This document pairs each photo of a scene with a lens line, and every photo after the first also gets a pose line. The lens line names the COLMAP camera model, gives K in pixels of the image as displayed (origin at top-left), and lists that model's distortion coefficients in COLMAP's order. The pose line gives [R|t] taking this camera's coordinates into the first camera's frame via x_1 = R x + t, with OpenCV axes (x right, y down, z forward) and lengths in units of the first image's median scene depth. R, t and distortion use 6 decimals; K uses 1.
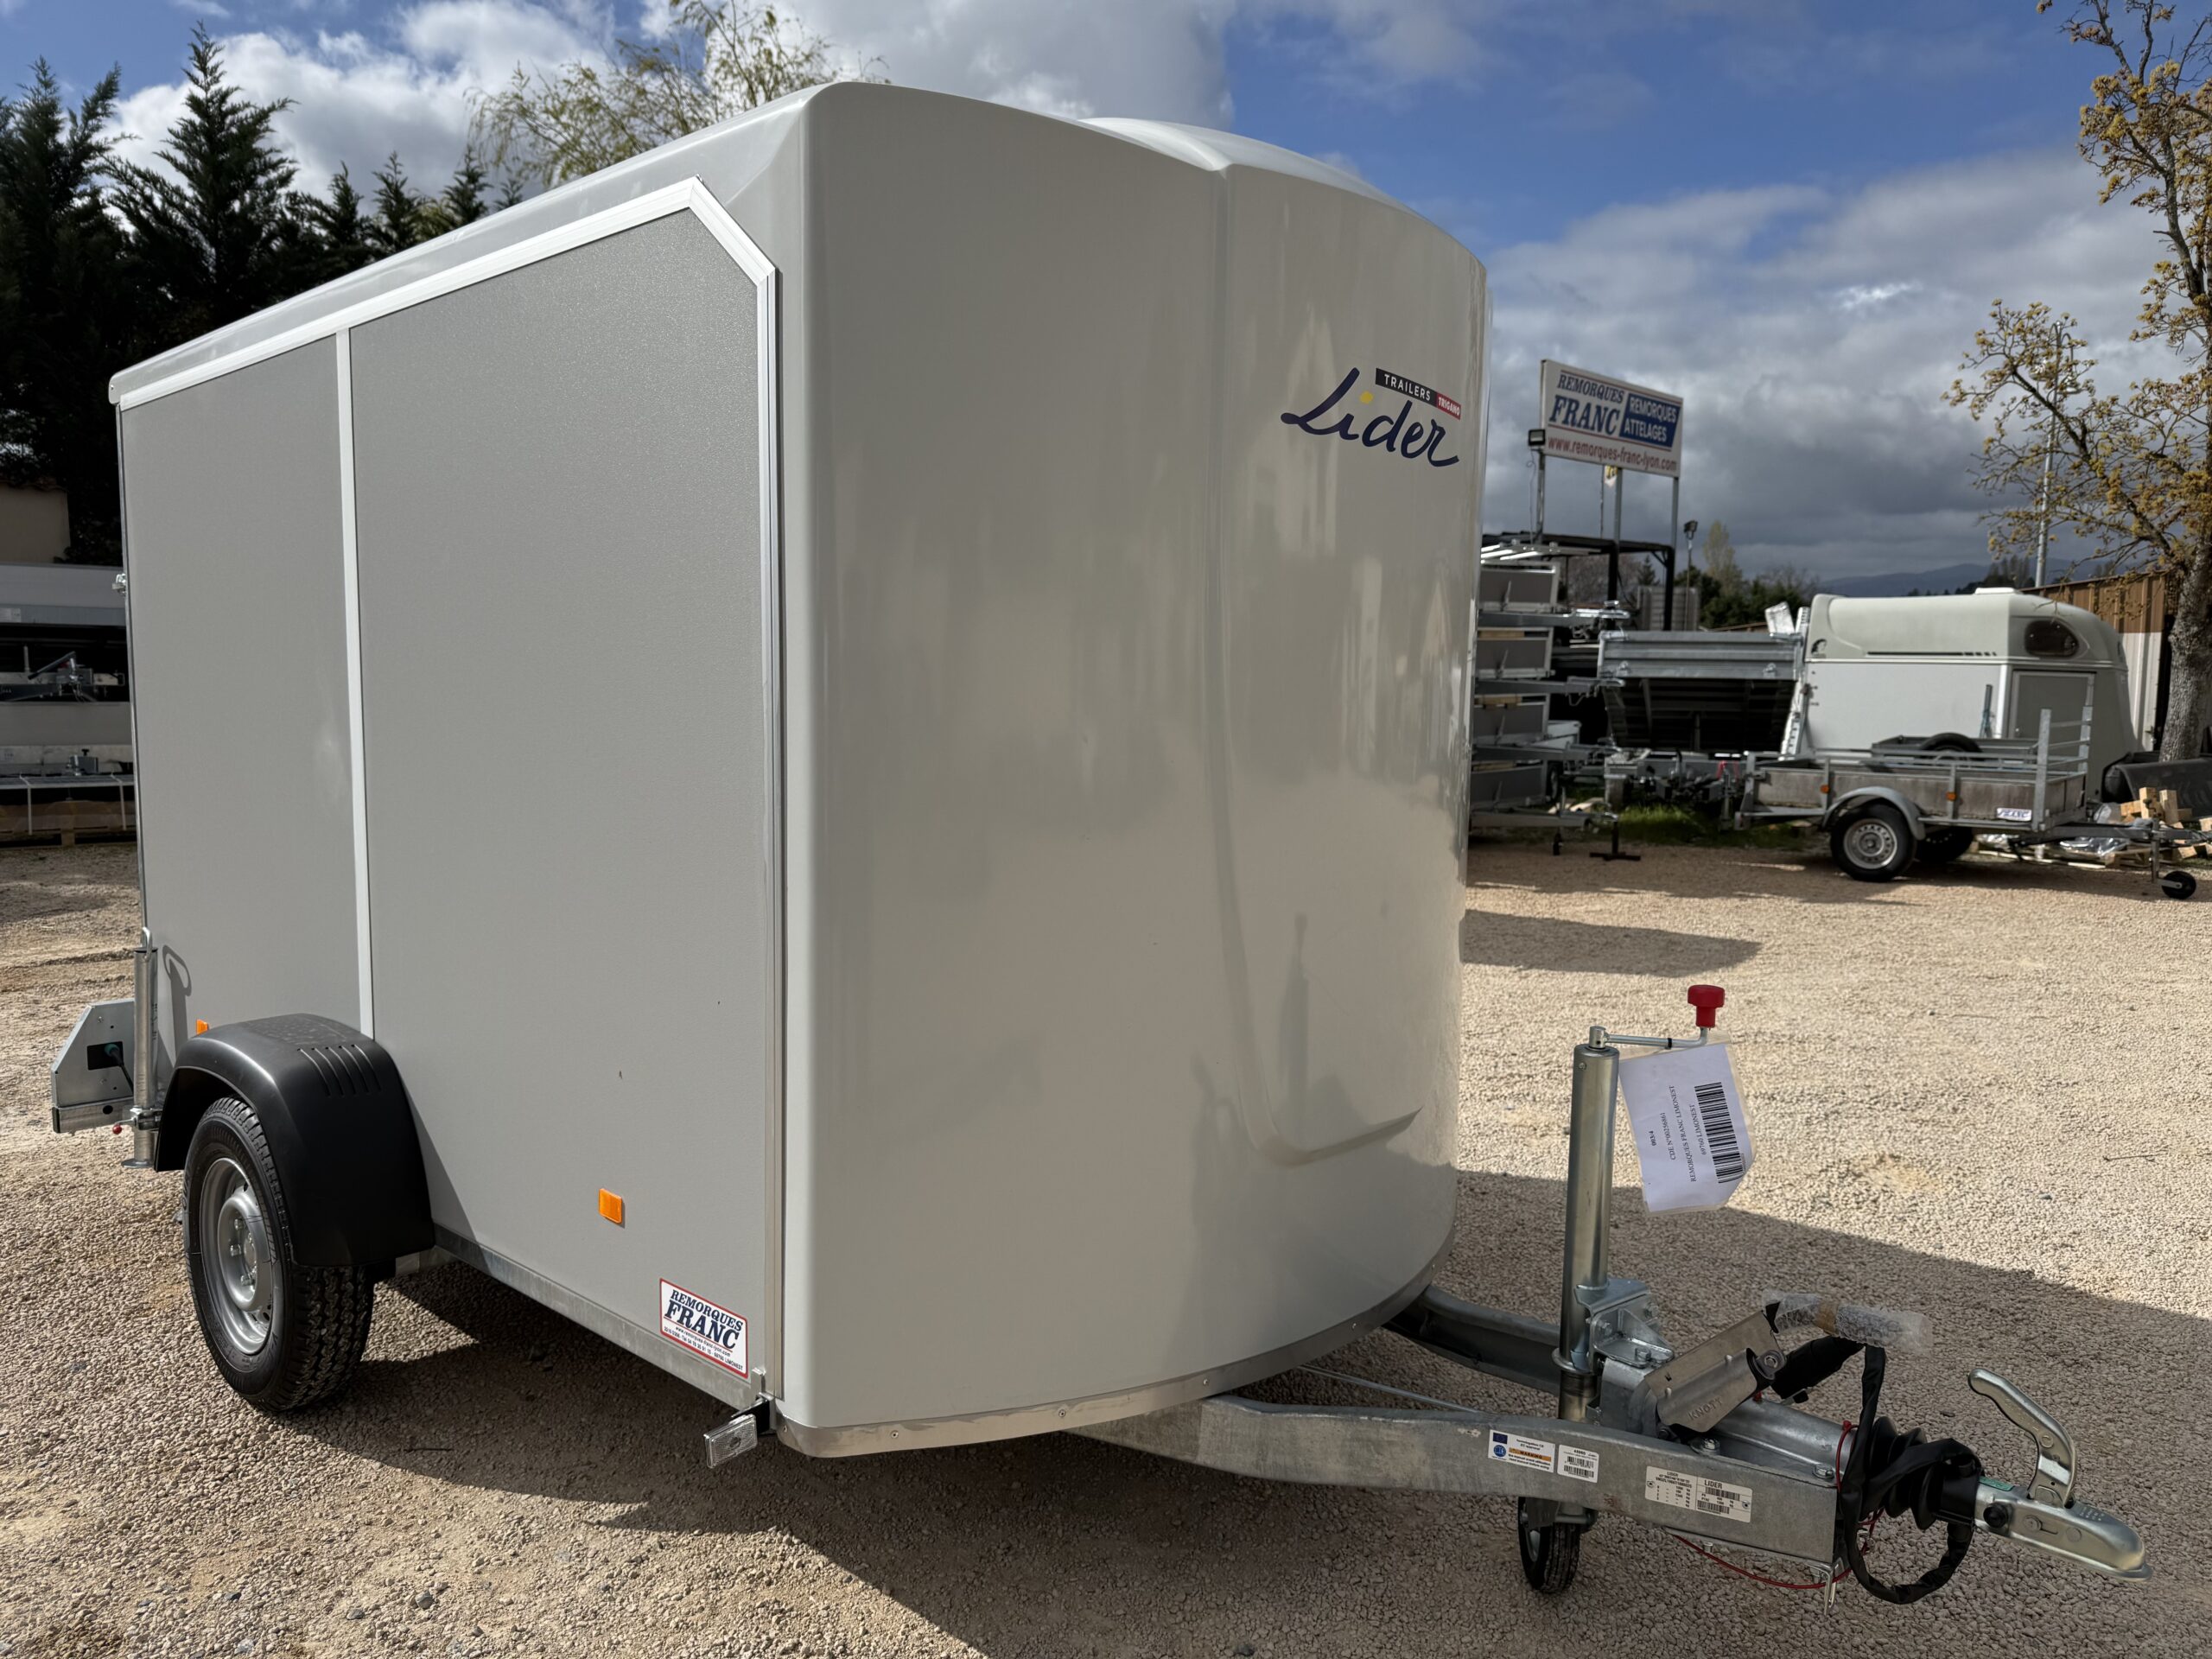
lens RADIAL K [[1560.3, 0, 1104.1], [0, 1560.3, 840.0], [0, 0, 1]] dist [0.012727, -0.019865]
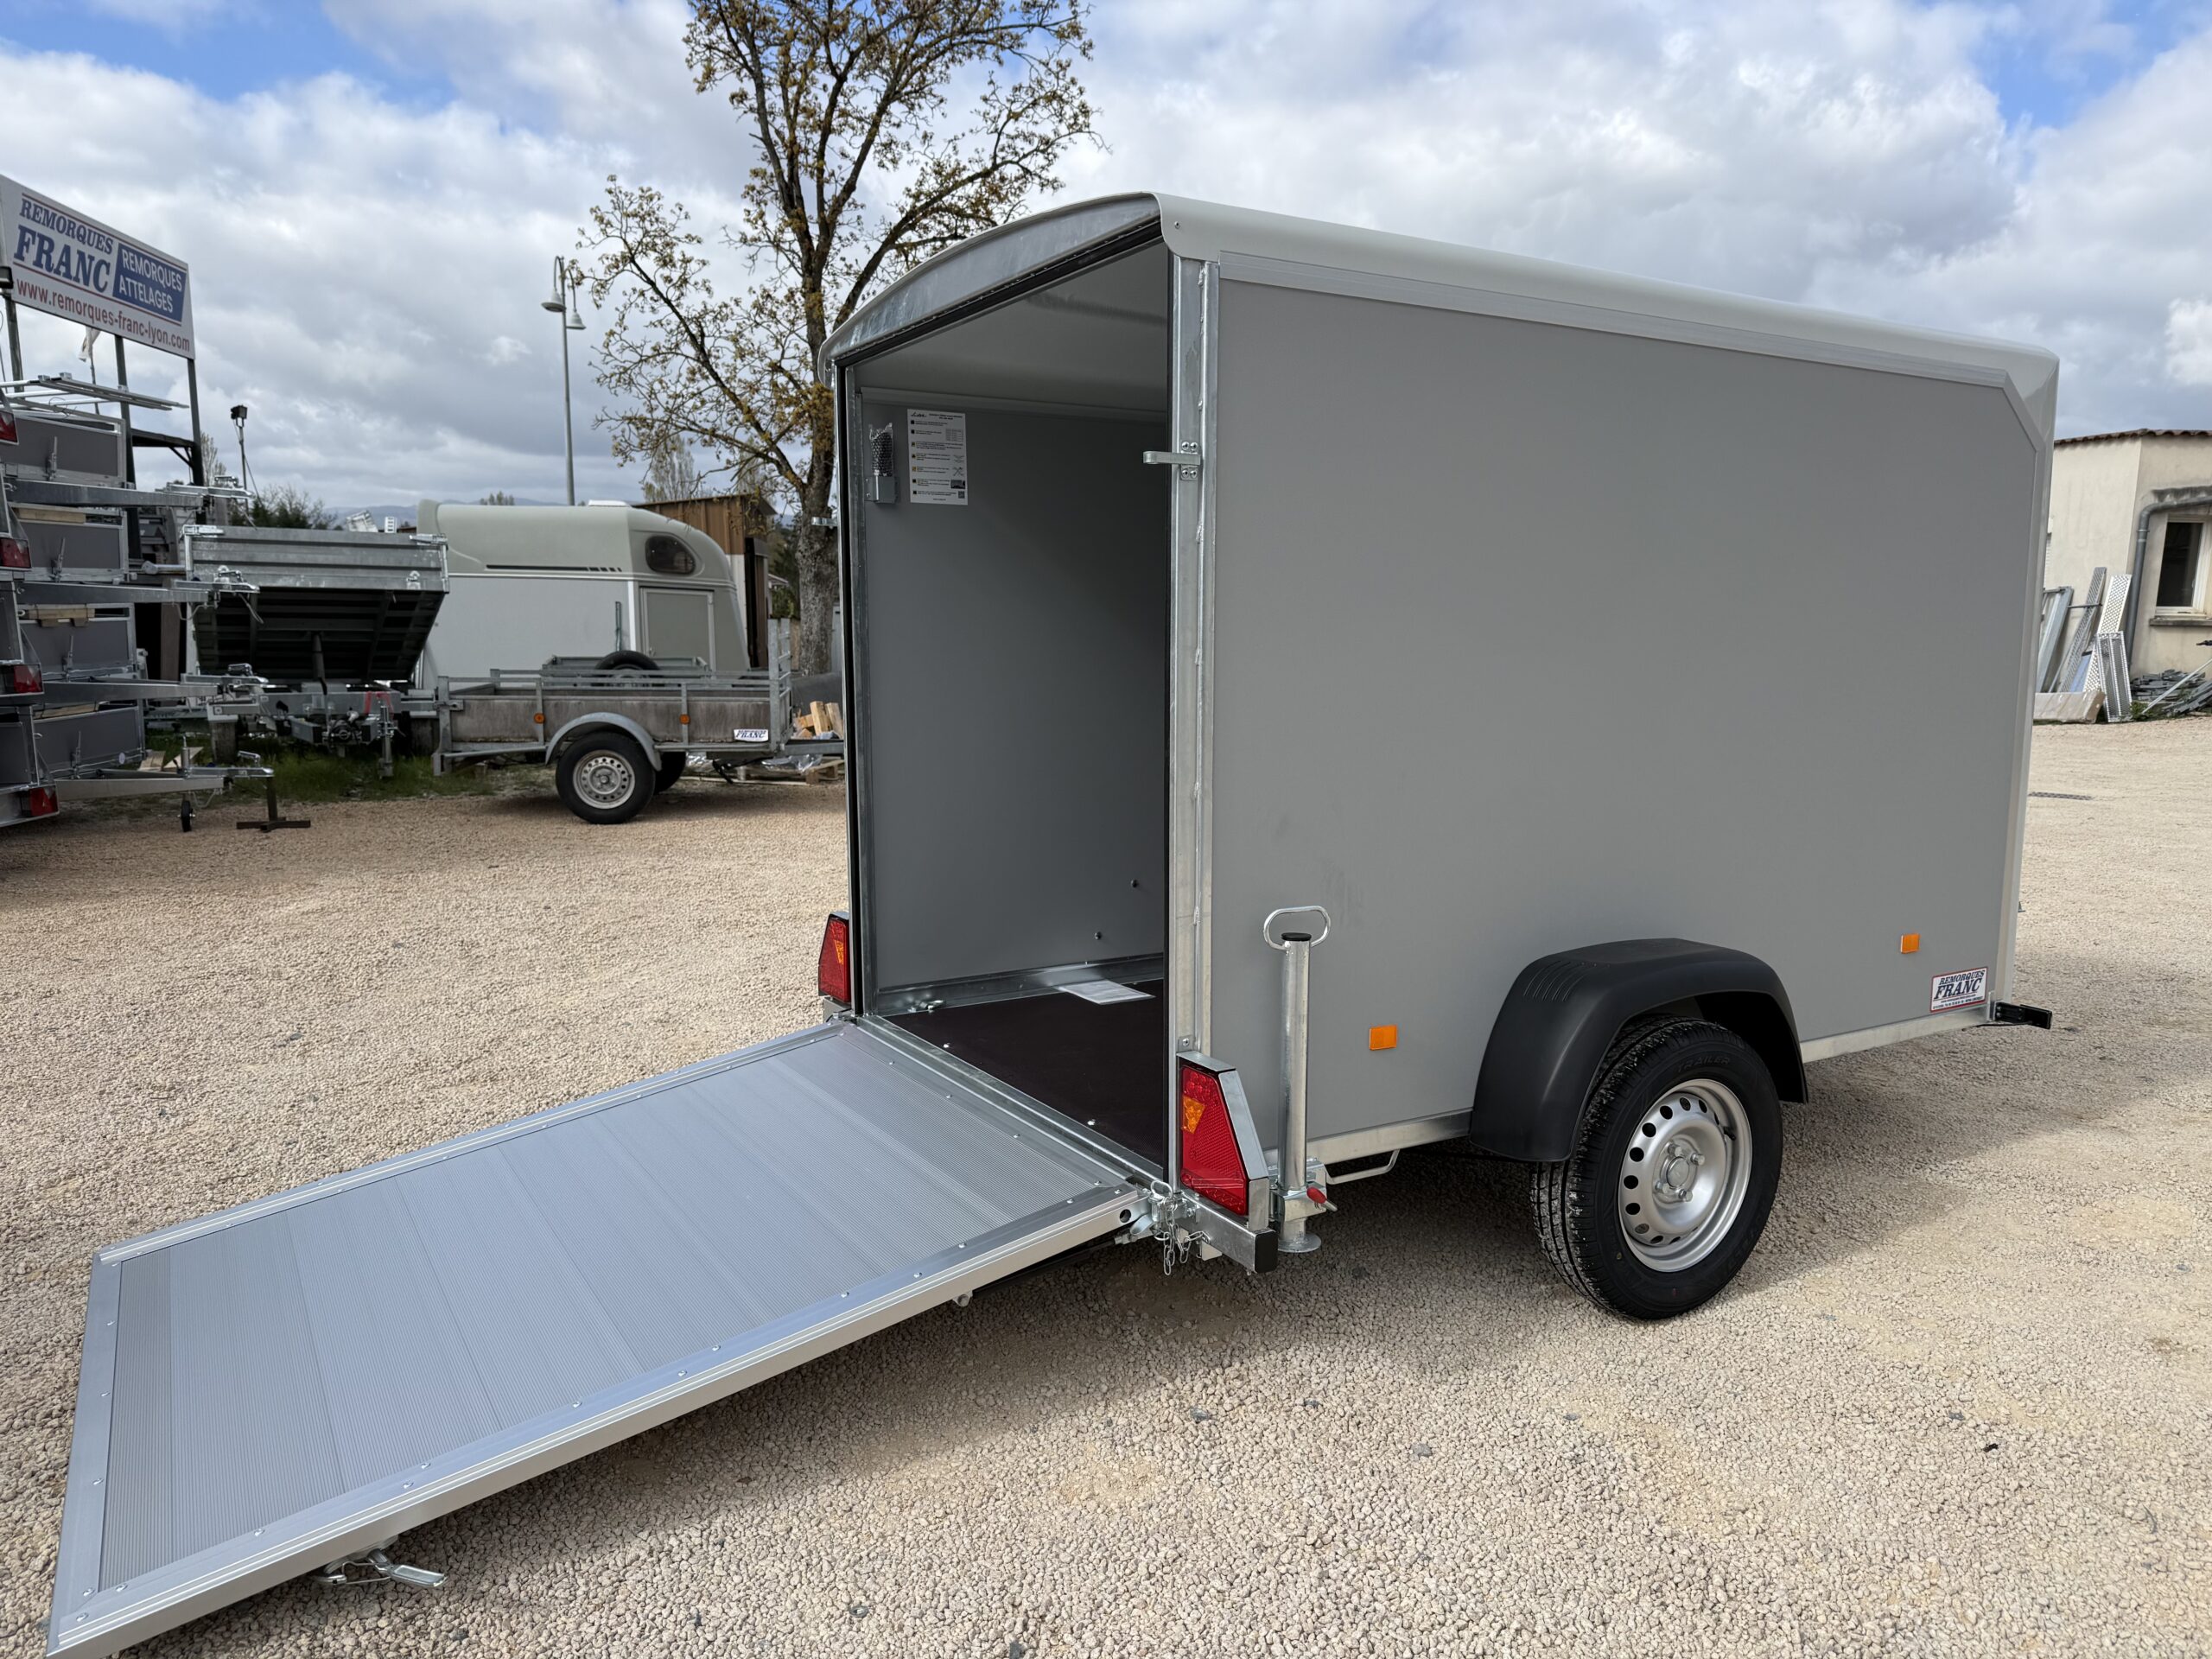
lens RADIAL K [[1560.3, 0, 1088.5], [0, 1560.3, 851.5], [0, 0, 1]] dist [0.012727, -0.019865]
pose [[0.635639, -0.116845, 0.763092, 0.004819], [0.079005, 0.993135, 0.086260, -0.008939], [-0.767933, 0.005458, 0.640507, 0.199954]]
